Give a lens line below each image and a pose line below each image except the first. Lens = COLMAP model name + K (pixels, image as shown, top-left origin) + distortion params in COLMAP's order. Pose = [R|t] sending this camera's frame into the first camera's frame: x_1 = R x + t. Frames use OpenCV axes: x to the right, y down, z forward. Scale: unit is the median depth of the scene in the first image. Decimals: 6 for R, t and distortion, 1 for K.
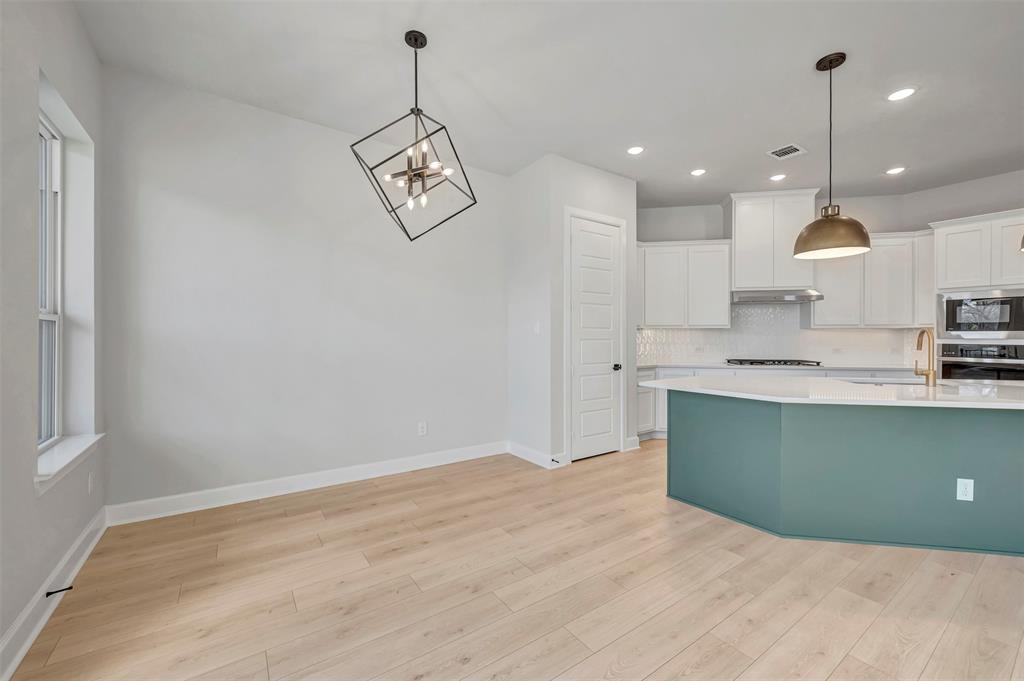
lens RADIAL K [[406.3, 0, 517.8], [0, 406.3, 340.2], [0, 0, 1]] dist [-0.003002, 0.001348]
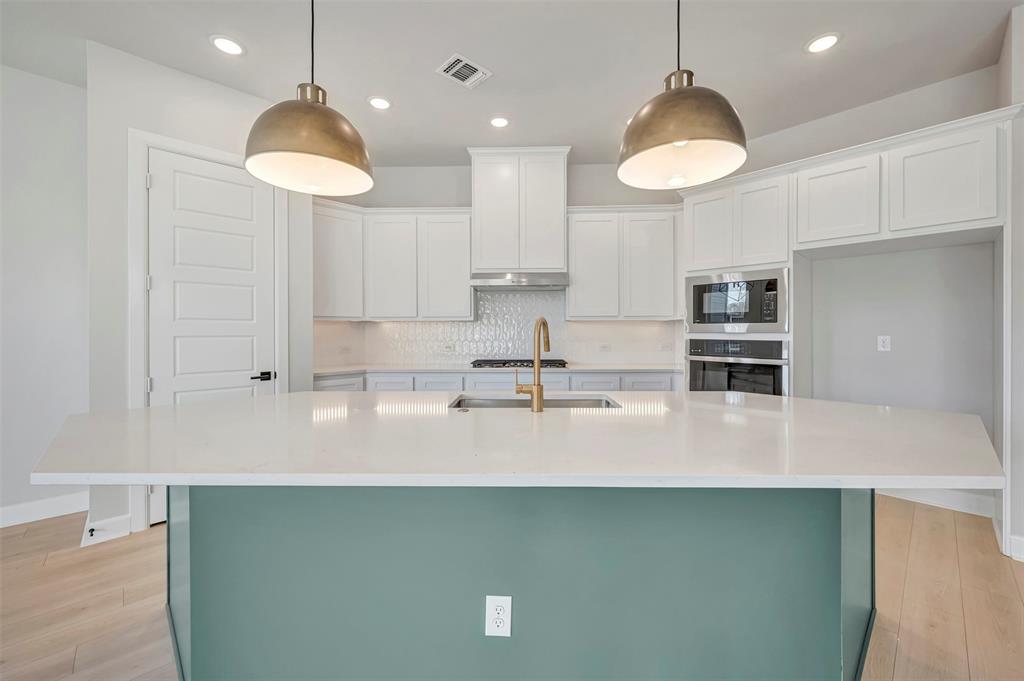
lens RADIAL K [[406.3, 0, 515.5], [0, 406.3, 331.7], [0, 0, 1]] dist [-0.003002, 0.001348]
pose [[0.987416, -0.003617, 0.158102, 0.585430], [0.005281, 0.999935, -0.010103, 0.000260], [-0.158055, 0.010811, 0.987371, 0.261434]]
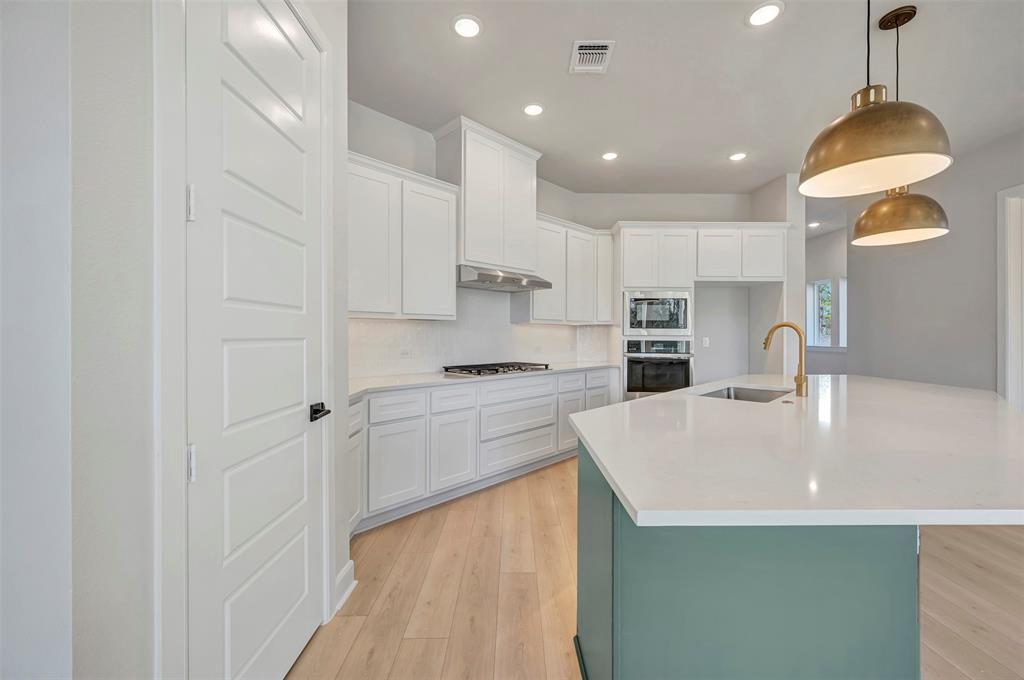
lens RADIAL K [[406.3, 0, 514.6], [0, 406.3, 334.3], [0, 0, 1]] dist [-0.003002, 0.001348]
pose [[0.567422, 0.001058, 0.823426, 0.037459], [0.006525, 0.999962, -0.005781, -0.002836], [-0.823401, 0.008654, 0.567394, 0.665649]]
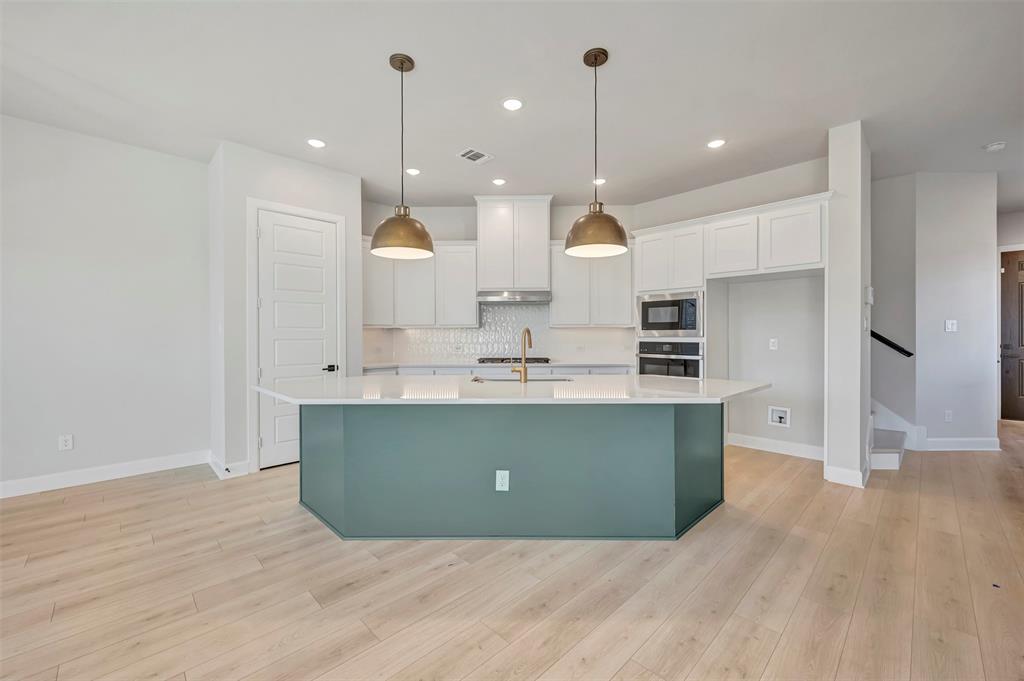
lens RADIAL K [[406.3, 0, 514.7], [0, 406.3, 337.4], [0, 0, 1]] dist [-0.003002, 0.001348]
pose [[0.985611, -0.004778, 0.168961, 0.537948], [0.005860, 0.999965, -0.005906, 0.002047], [-0.168927, 0.006811, 0.985605, -0.025939]]
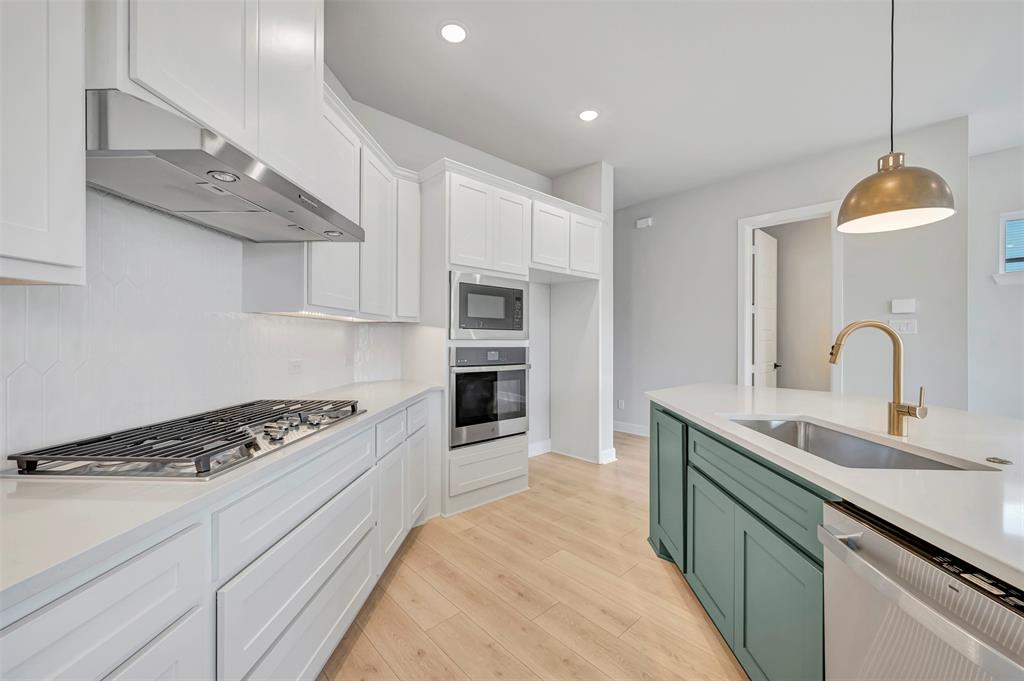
lens RADIAL K [[406.3, 0, 514.2], [0, 406.3, 339.0], [0, 0, 1]] dist [-0.003002, 0.001348]
pose [[-0.141419, -0.003607, 0.989943, 0.385869], [0.004847, 0.999979, 0.004336, -0.007551], [-0.989938, 0.005412, -0.141398, 1.020824]]
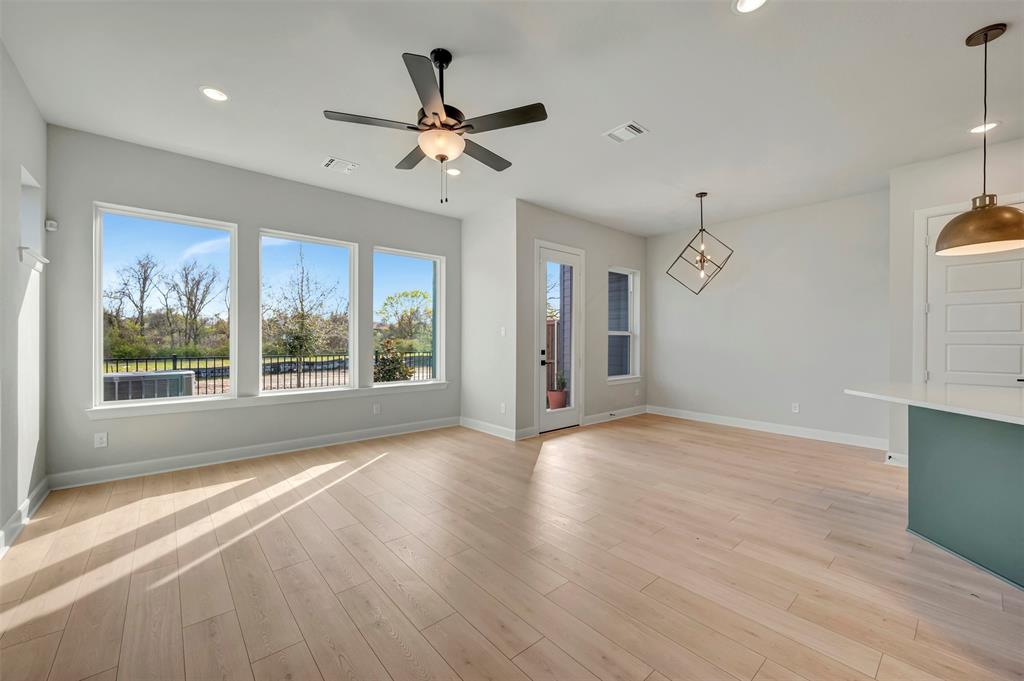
lens RADIAL K [[406.3, 0, 517.4], [0, 406.3, 342.7], [0, 0, 1]] dist [-0.003002, 0.001348]
pose [[0.109237, 0.007875, -0.993985, 0.961521], [-0.008386, 0.999940, 0.007000, -0.003612], [0.993980, 0.007571, 0.109296, -0.082146]]
